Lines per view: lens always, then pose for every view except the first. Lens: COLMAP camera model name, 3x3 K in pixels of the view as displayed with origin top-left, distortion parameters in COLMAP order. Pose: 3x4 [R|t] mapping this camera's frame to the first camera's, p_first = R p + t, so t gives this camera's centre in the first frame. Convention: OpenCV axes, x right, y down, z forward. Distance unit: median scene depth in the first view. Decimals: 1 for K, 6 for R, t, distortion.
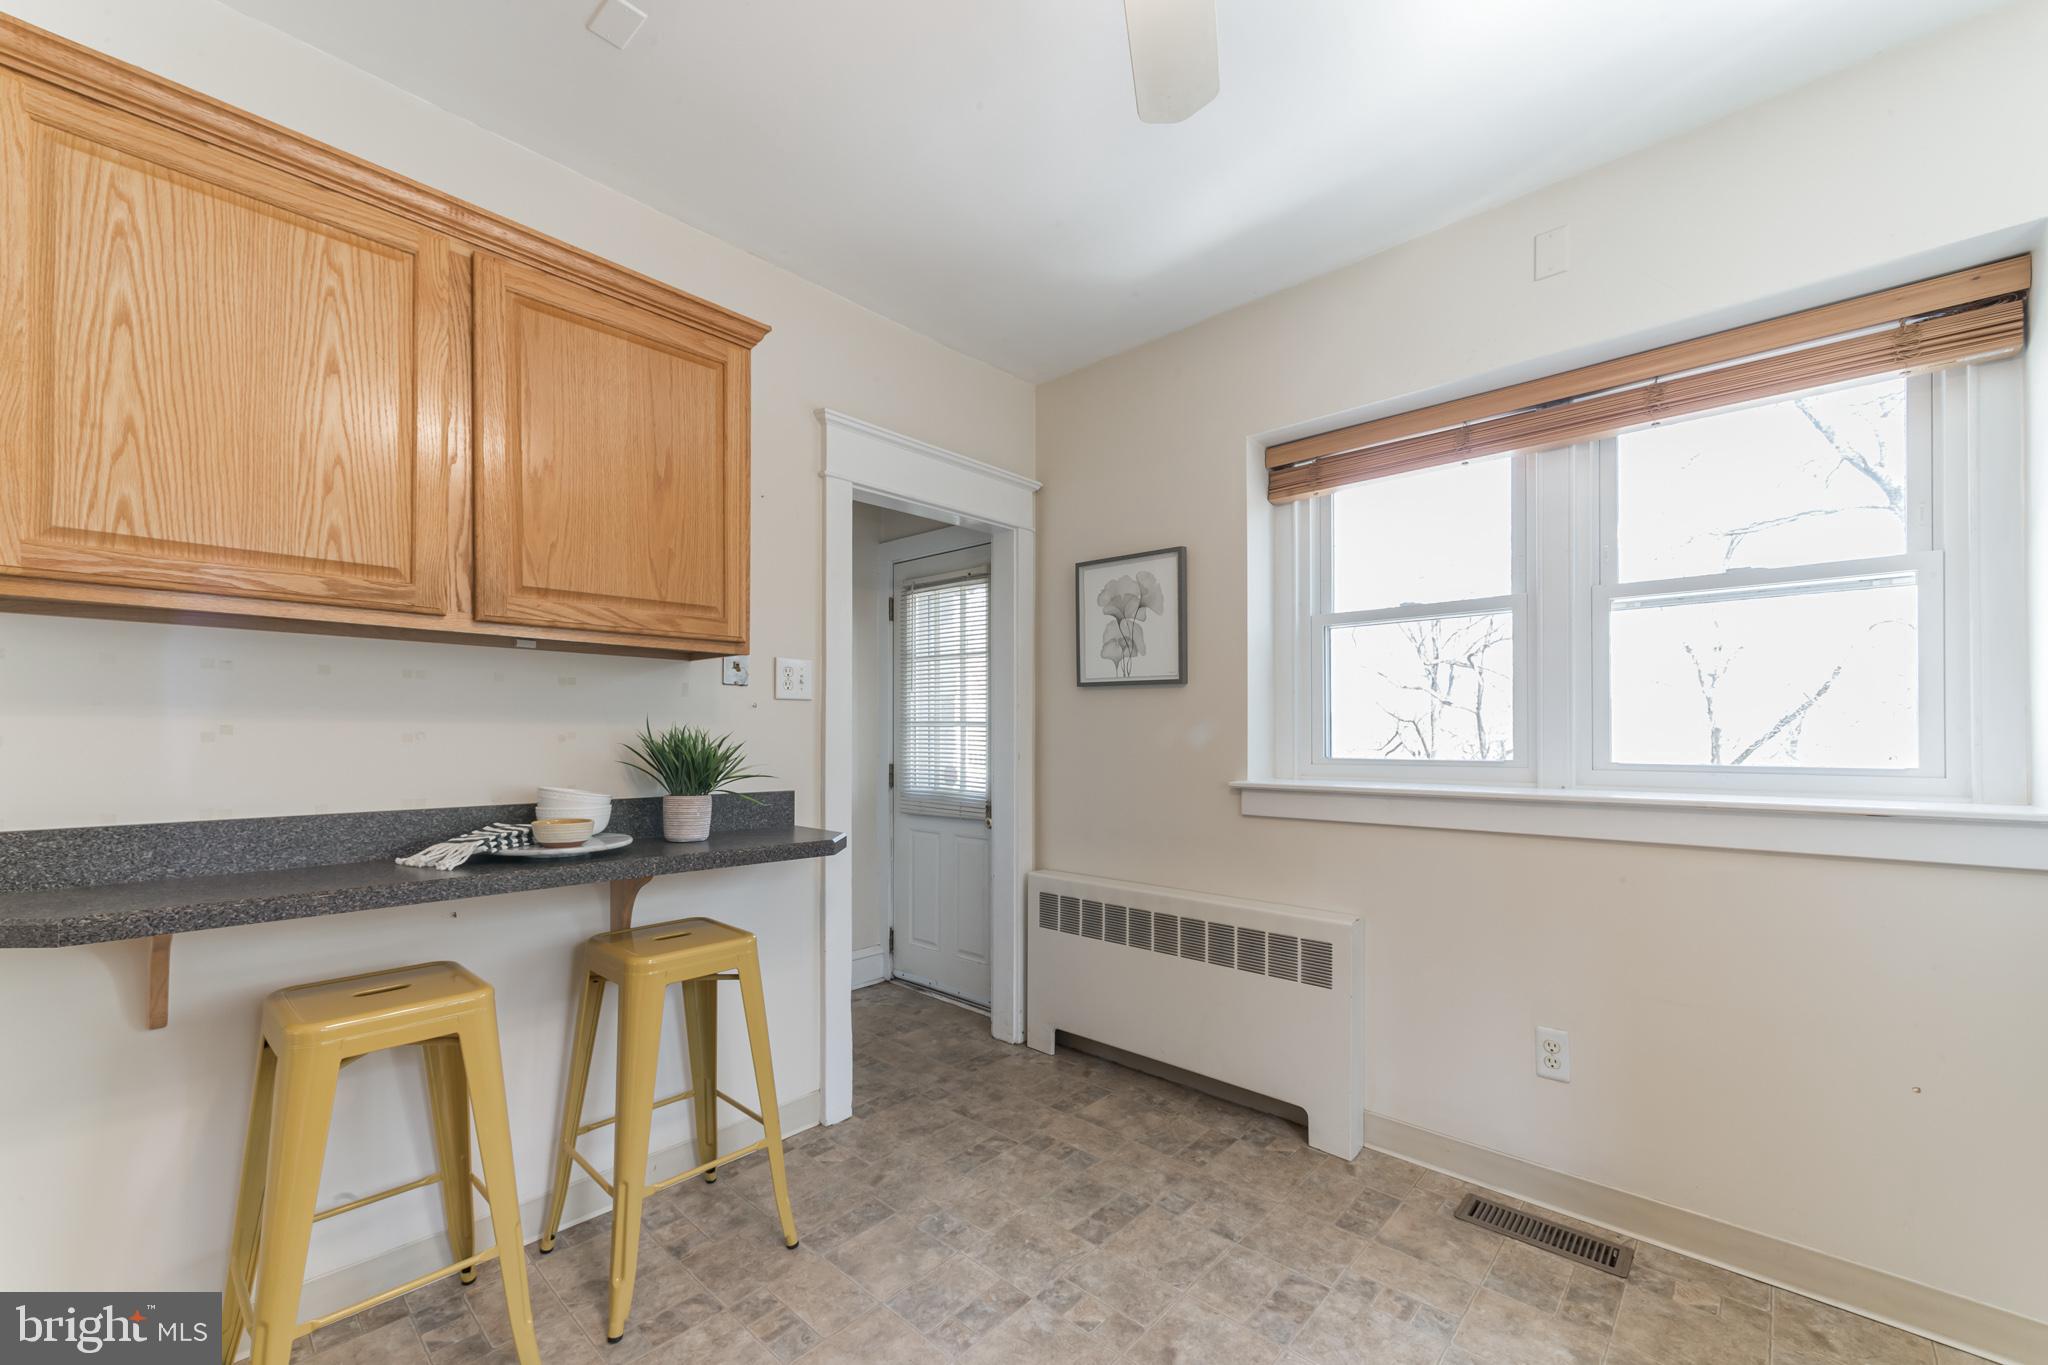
lens RADIAL K [[814.3, 0, 1014.6], [0, 814.3, 733.5], [0, 0, 1]] dist [0.010146, -0.000058]
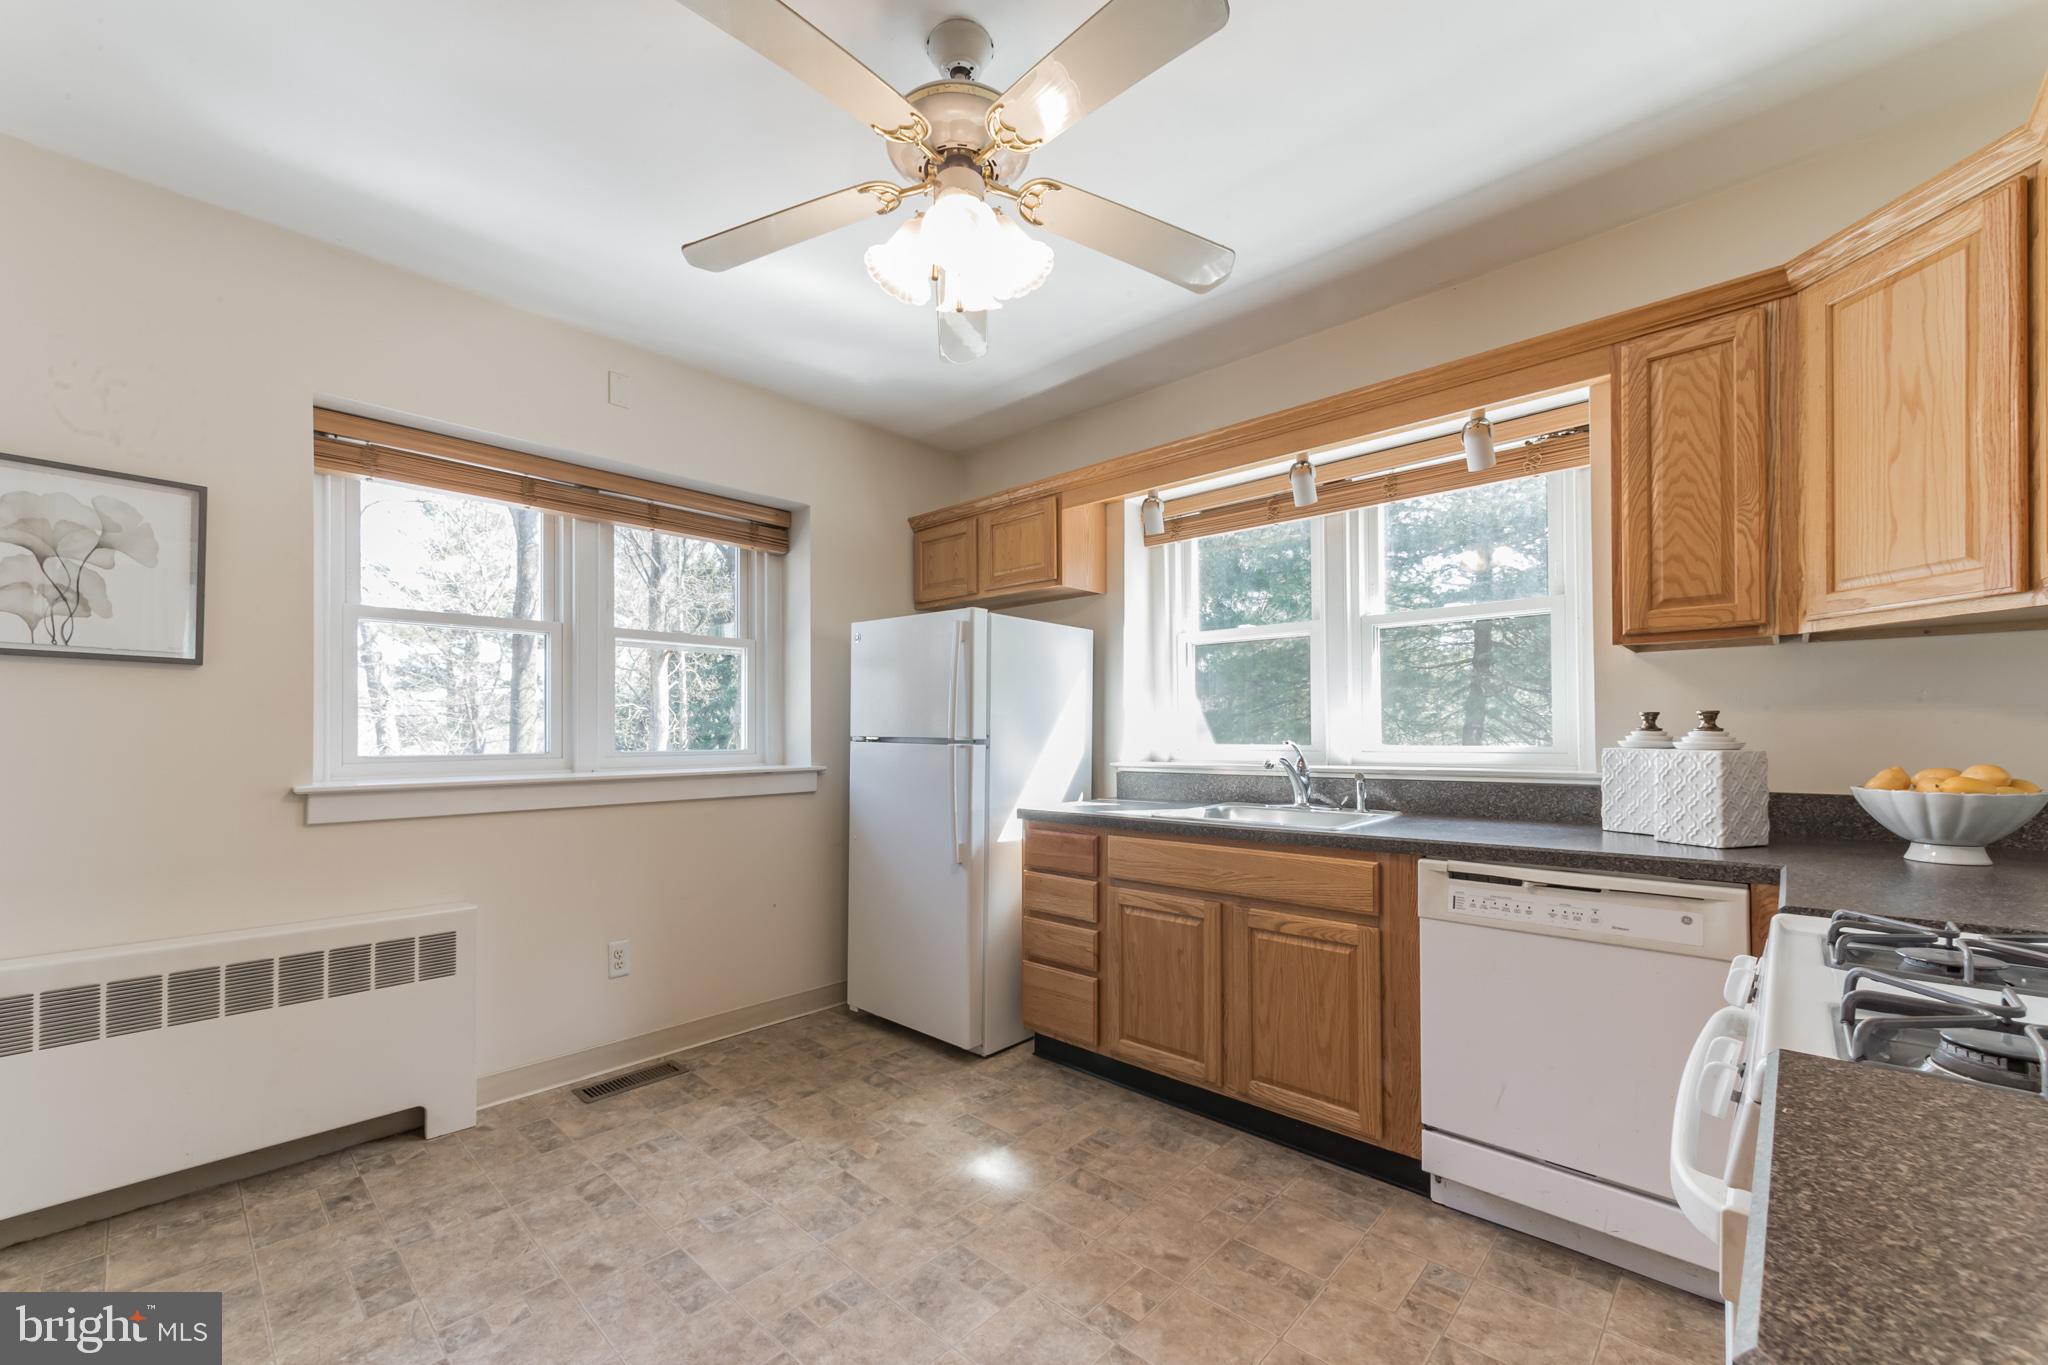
lens RADIAL K [[814.3, 0, 1008.1], [0, 814.3, 723.1], [0, 0, 1]] dist [0.010146, -0.000058]
pose [[0.020915, 0.008415, 0.999746, -0.645600], [-0.005653, 0.999950, -0.008298, -0.006061], [-0.999765, -0.005478, 0.020962, 0.264588]]
